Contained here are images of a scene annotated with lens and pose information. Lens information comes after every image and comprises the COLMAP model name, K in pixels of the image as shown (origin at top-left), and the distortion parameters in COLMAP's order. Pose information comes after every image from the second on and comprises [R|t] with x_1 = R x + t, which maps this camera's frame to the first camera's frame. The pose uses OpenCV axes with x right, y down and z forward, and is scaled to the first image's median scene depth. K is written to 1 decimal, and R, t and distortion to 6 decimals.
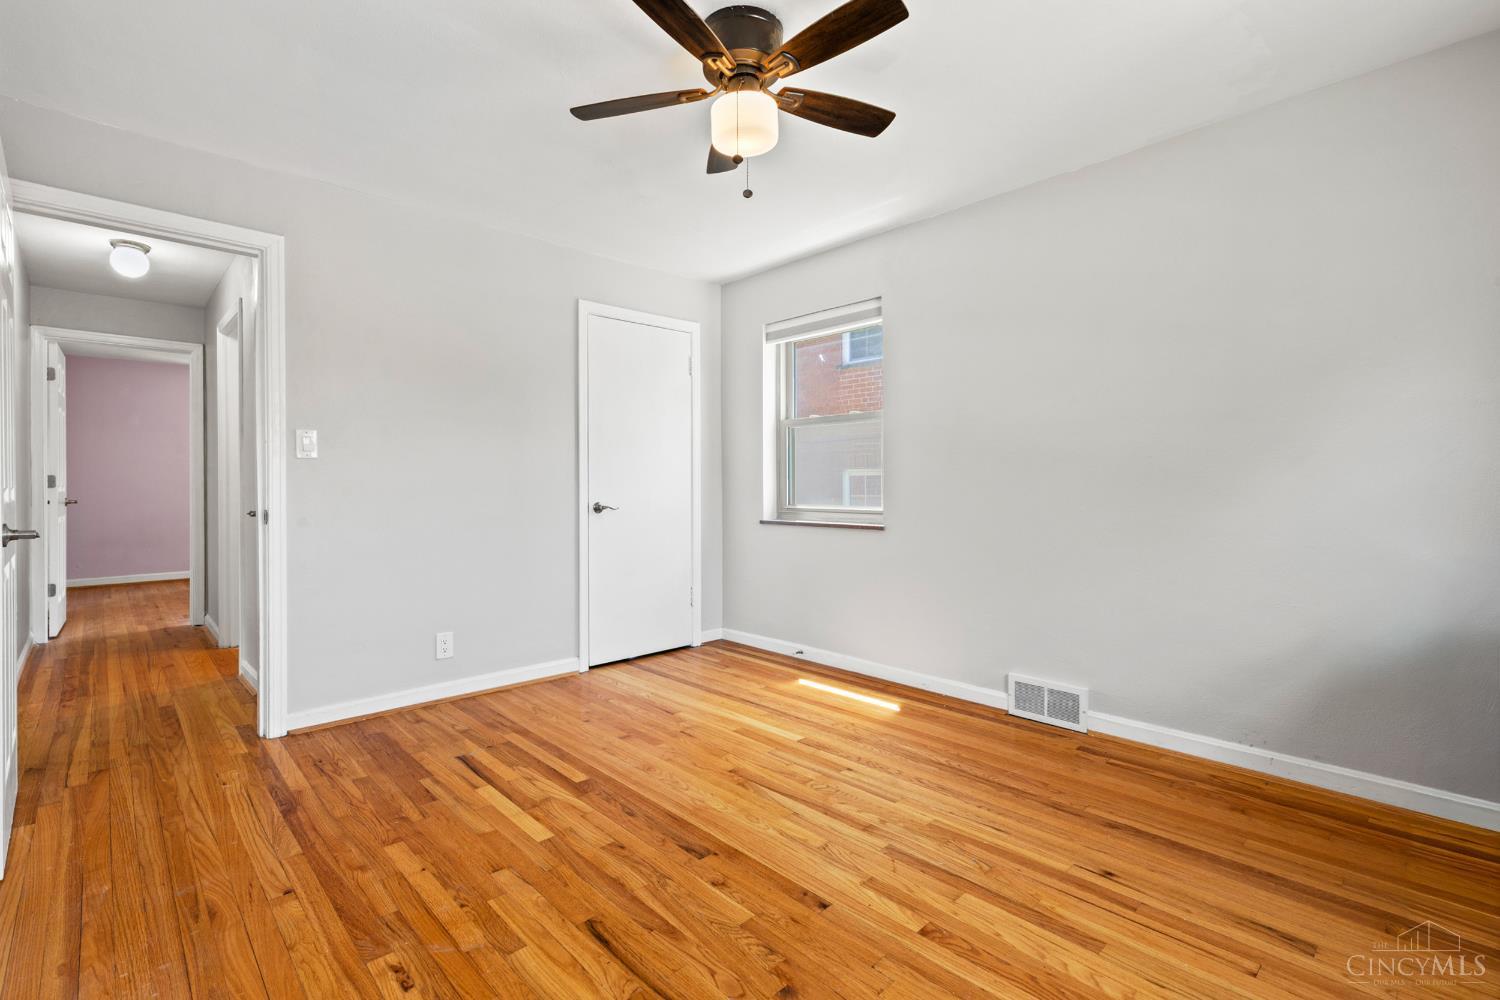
lens RADIAL K [[679.0, 0, 721.9], [0, 679.0, 490.9], [0, 0, 1]] dist [0.001854, 0.003321]
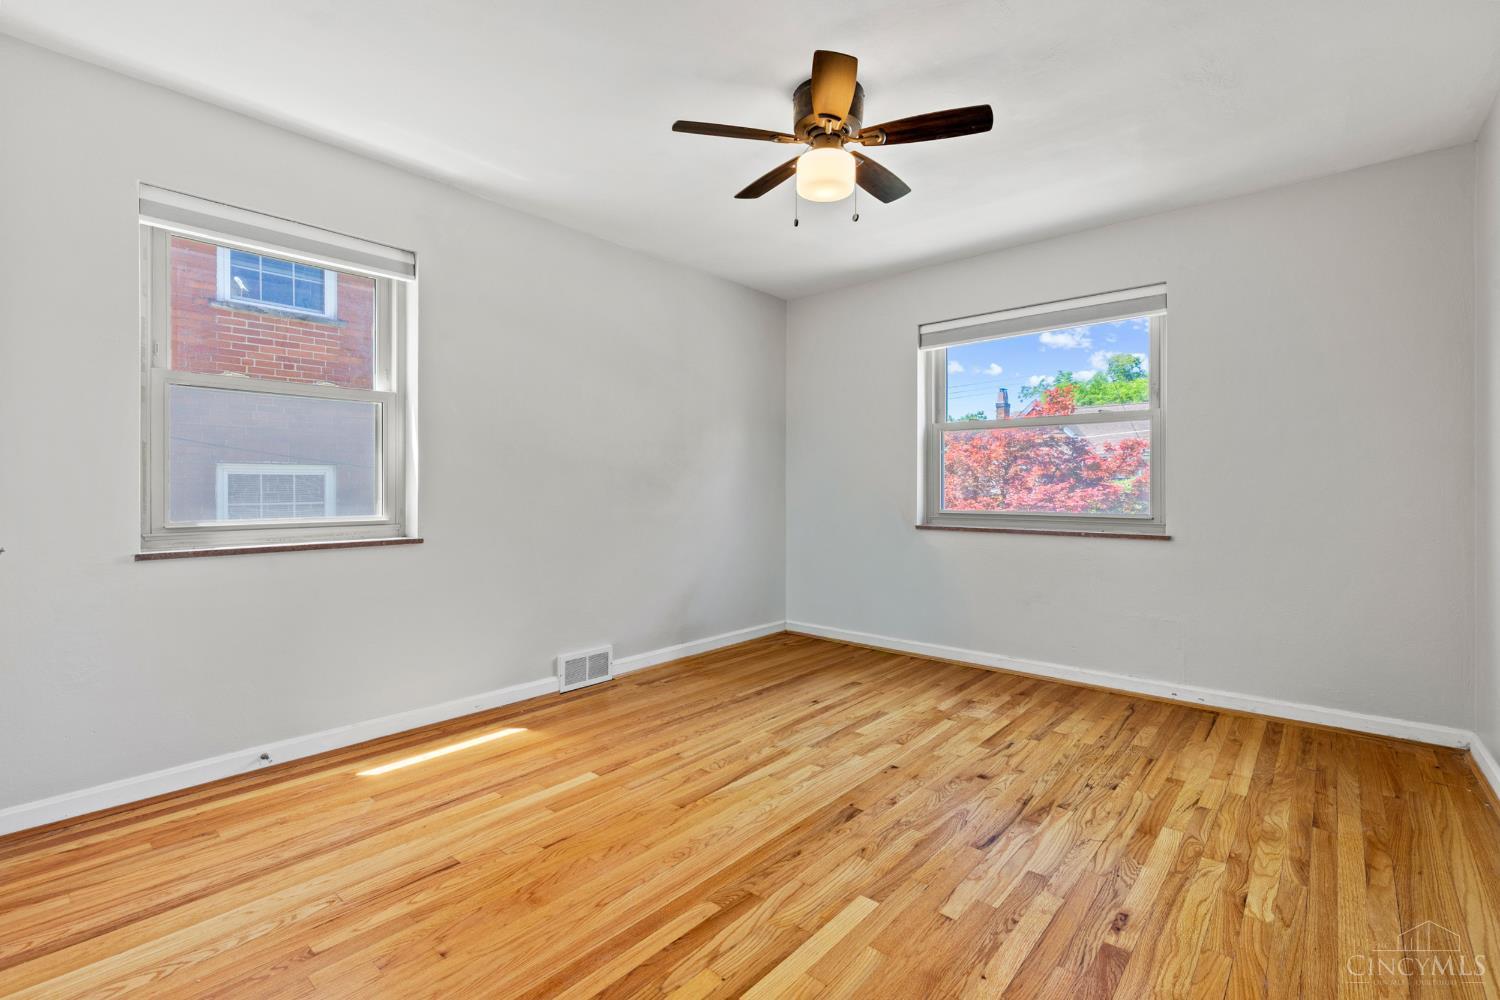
lens RADIAL K [[679.0, 0, 751.8], [0, 679.0, 492.6], [0, 0, 1]] dist [0.001854, 0.003321]
pose [[-0.117351, -0.007611, 0.993061, -0.868742], [0.009899, 0.999912, 0.008833, -0.007331], [-0.993041, 0.010867, -0.117265, 0.994104]]
